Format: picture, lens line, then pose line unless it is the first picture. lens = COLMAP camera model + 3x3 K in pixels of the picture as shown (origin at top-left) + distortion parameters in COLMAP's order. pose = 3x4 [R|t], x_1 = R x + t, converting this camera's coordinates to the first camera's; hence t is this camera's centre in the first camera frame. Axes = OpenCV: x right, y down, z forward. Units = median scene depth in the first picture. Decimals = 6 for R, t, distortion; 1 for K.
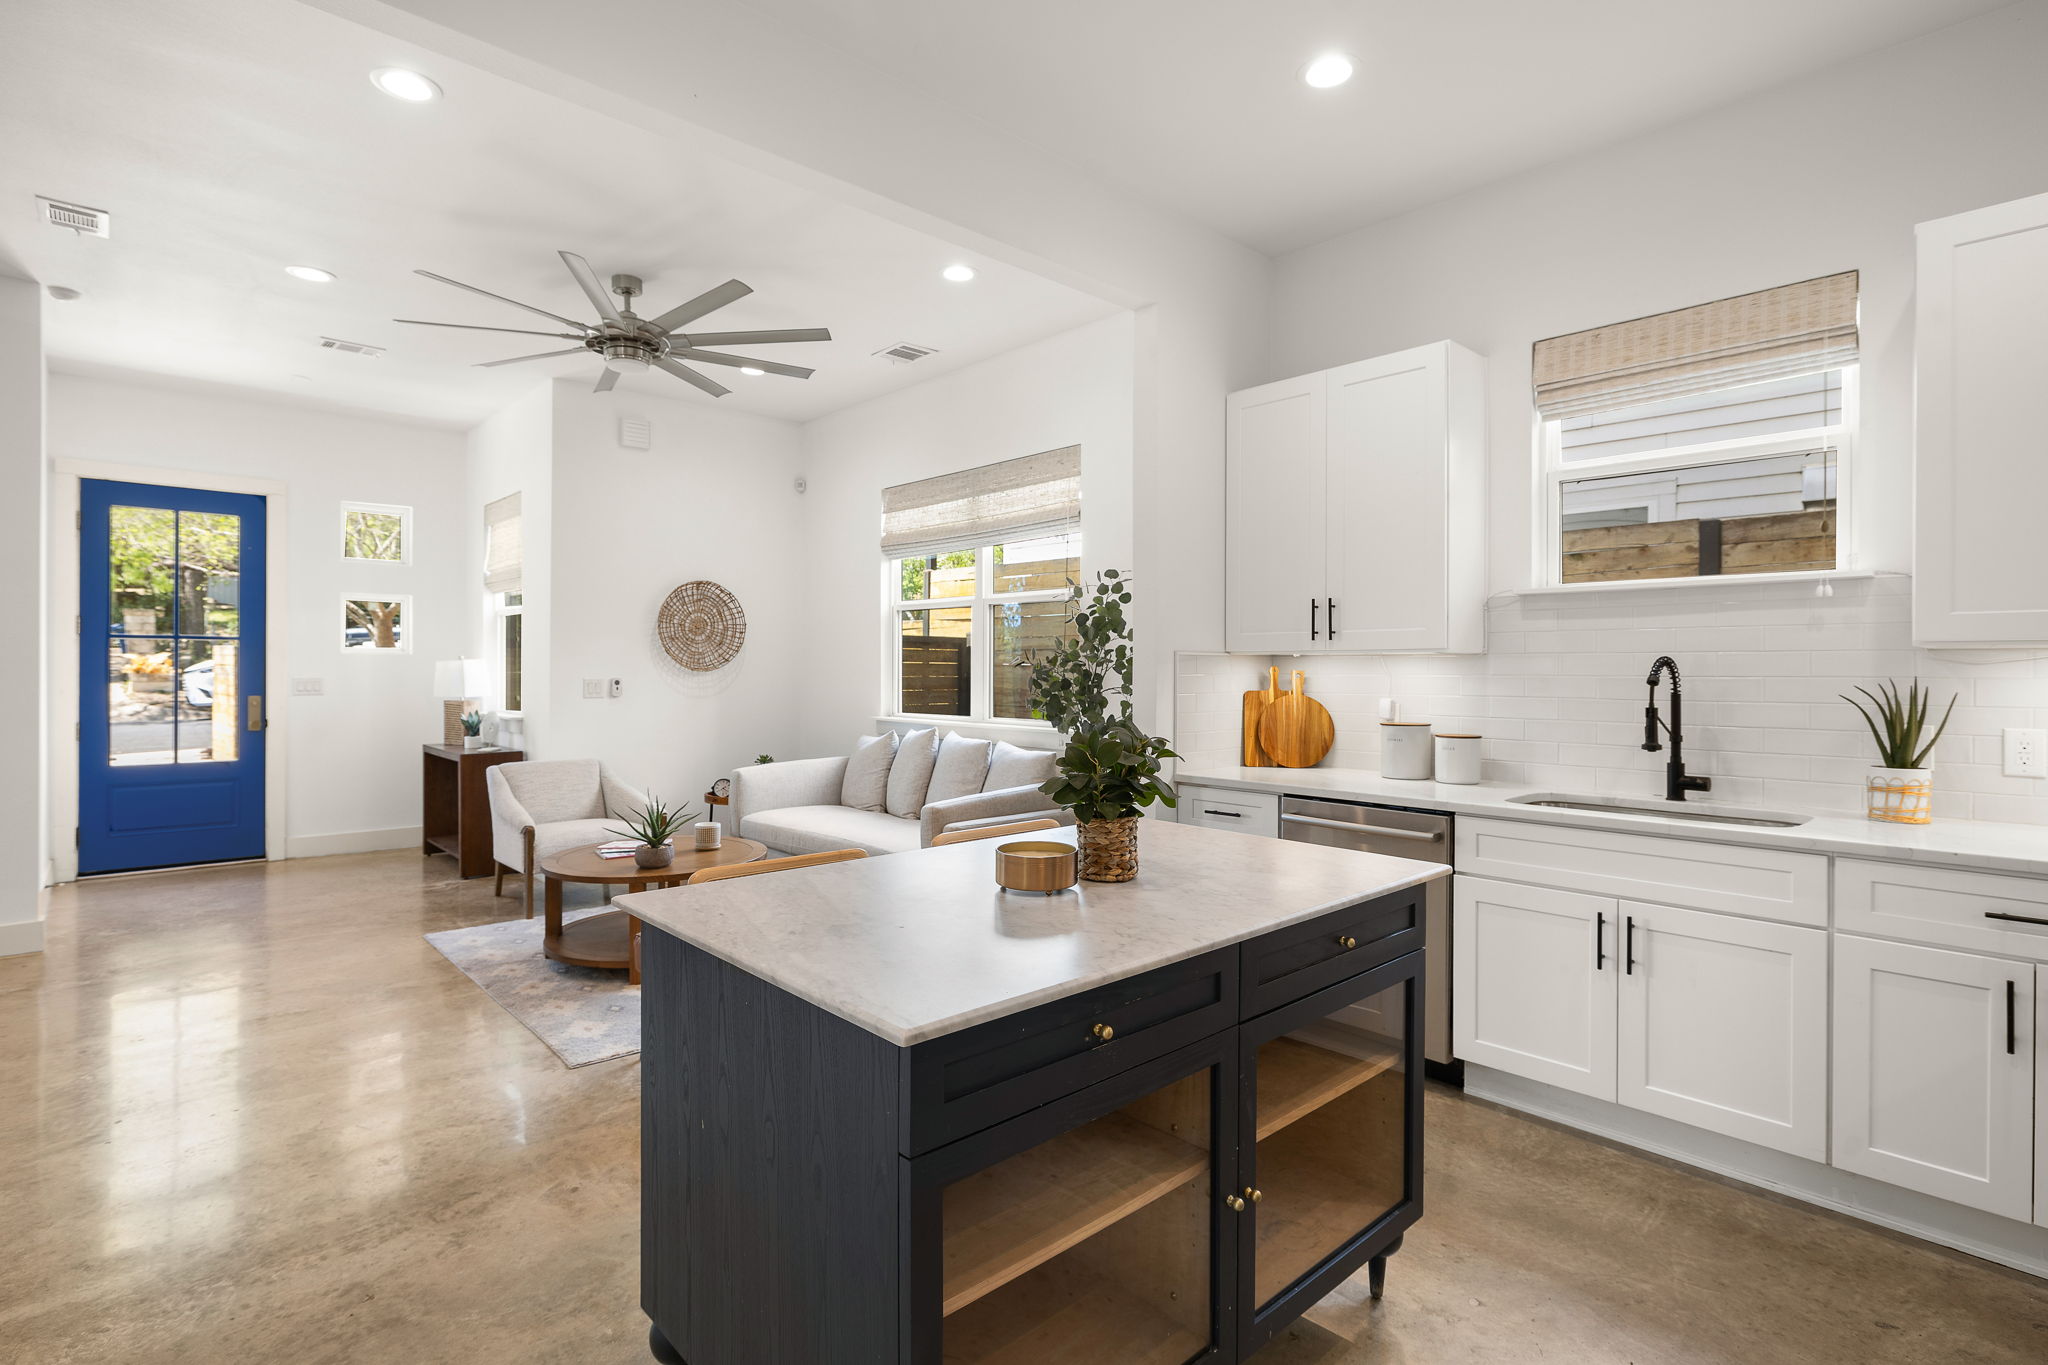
lens RADIAL K [[1024.6, 0, 1007.5], [0, 1024.6, 672.0], [0, 0, 1]] dist [0.011172, -0.000302]
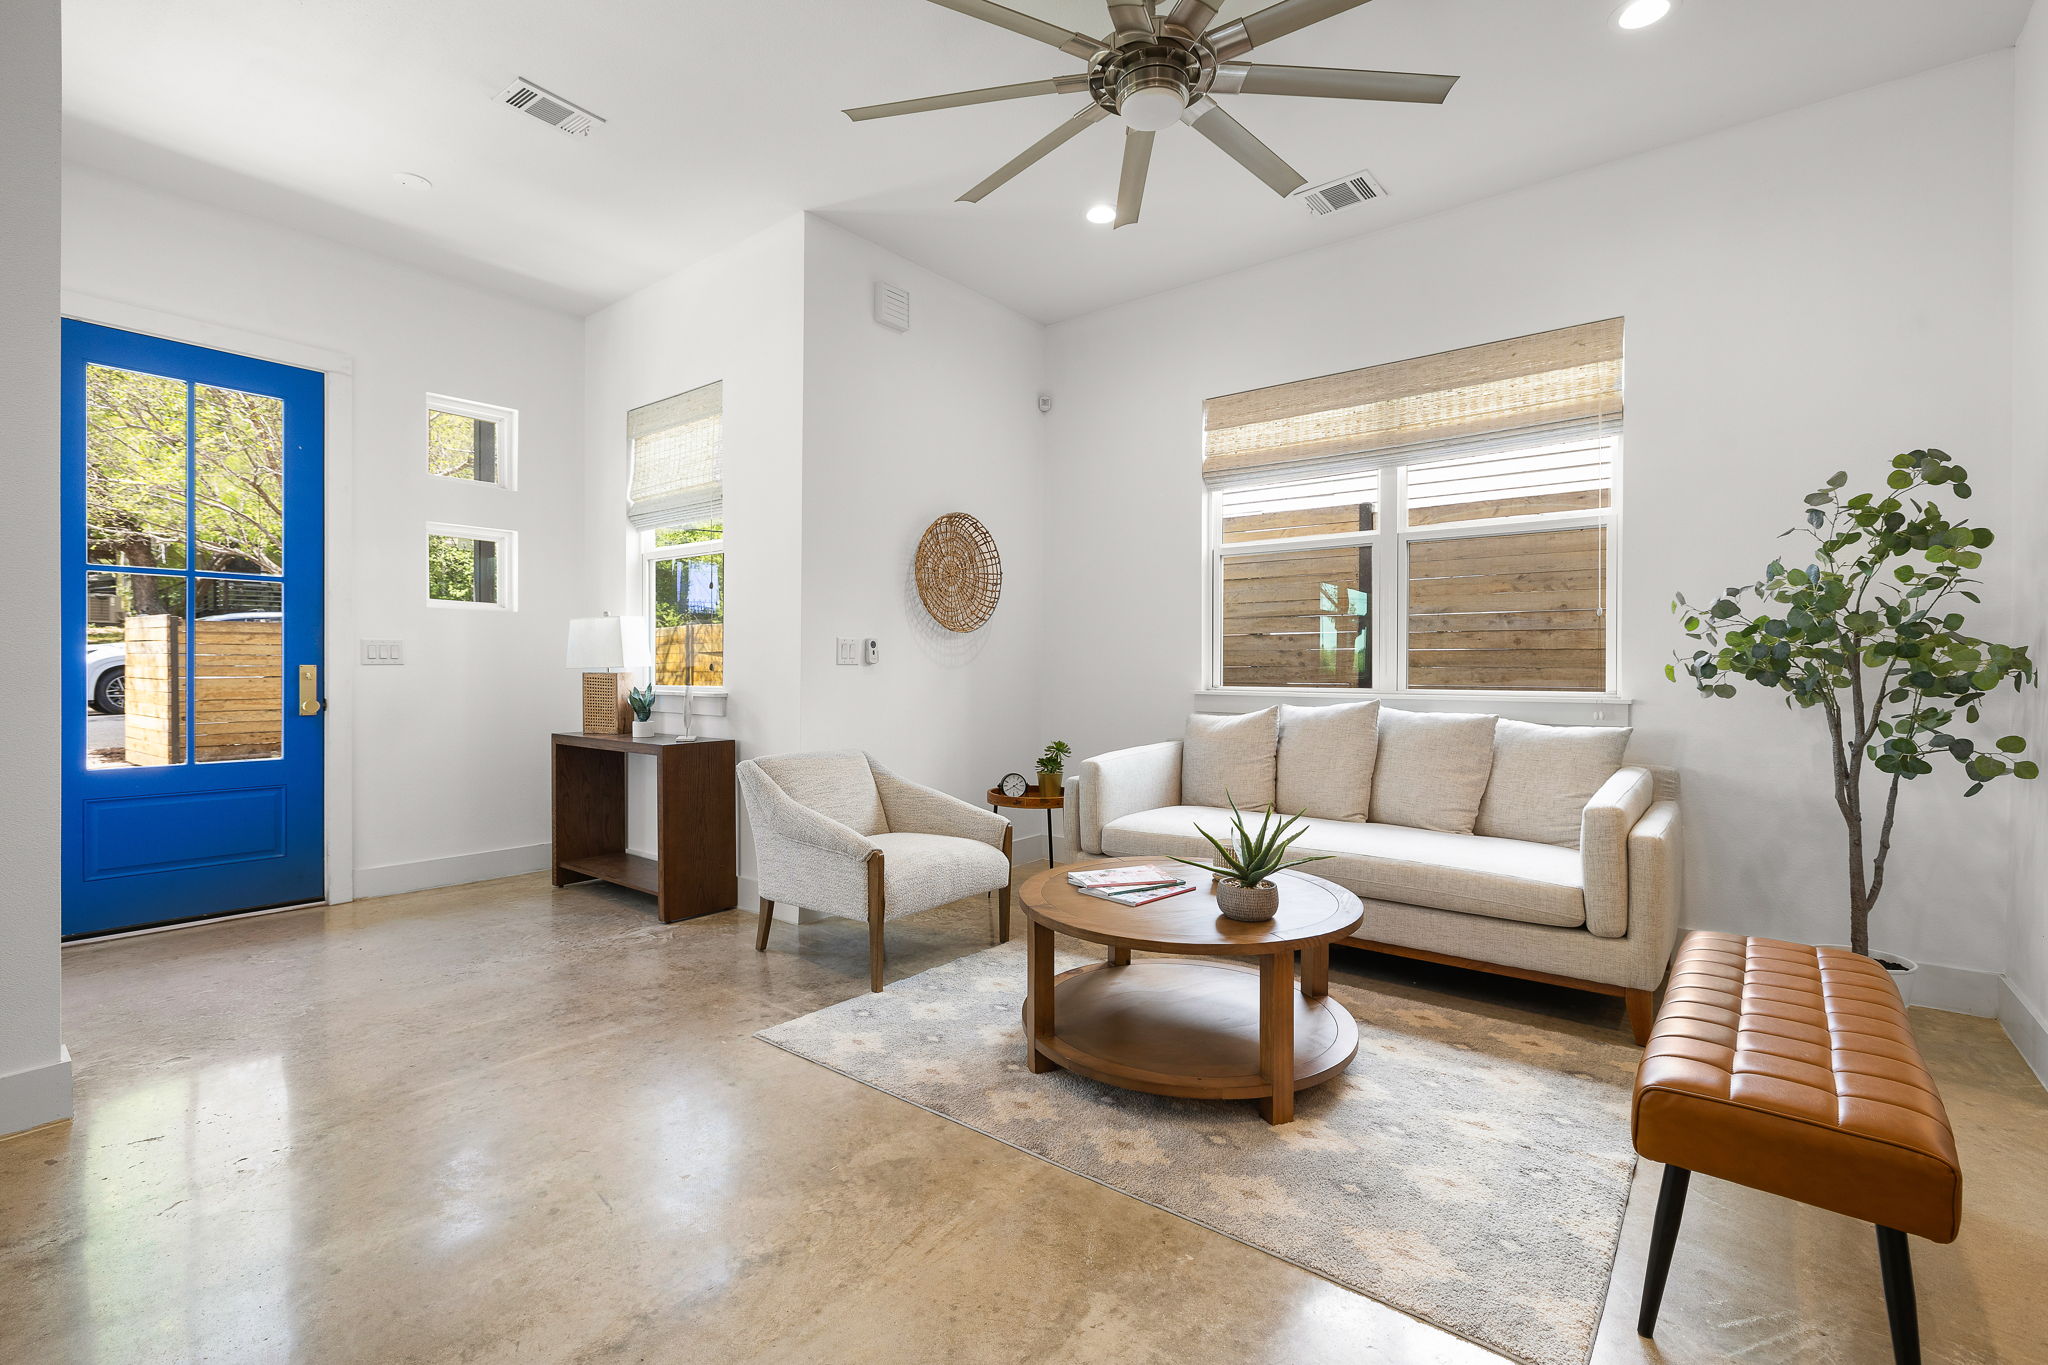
lens RADIAL K [[947.7, 0, 1034.0], [0, 947.7, 676.8], [0, 0, 1]] dist [0.001784, 0.000640]
pose [[0.986273, -0.001799, 0.165111, -0.368972], [0.000915, 0.999985, 0.005425, 0.028964], [-0.165118, -0.005199, 0.986260, 0.307398]]
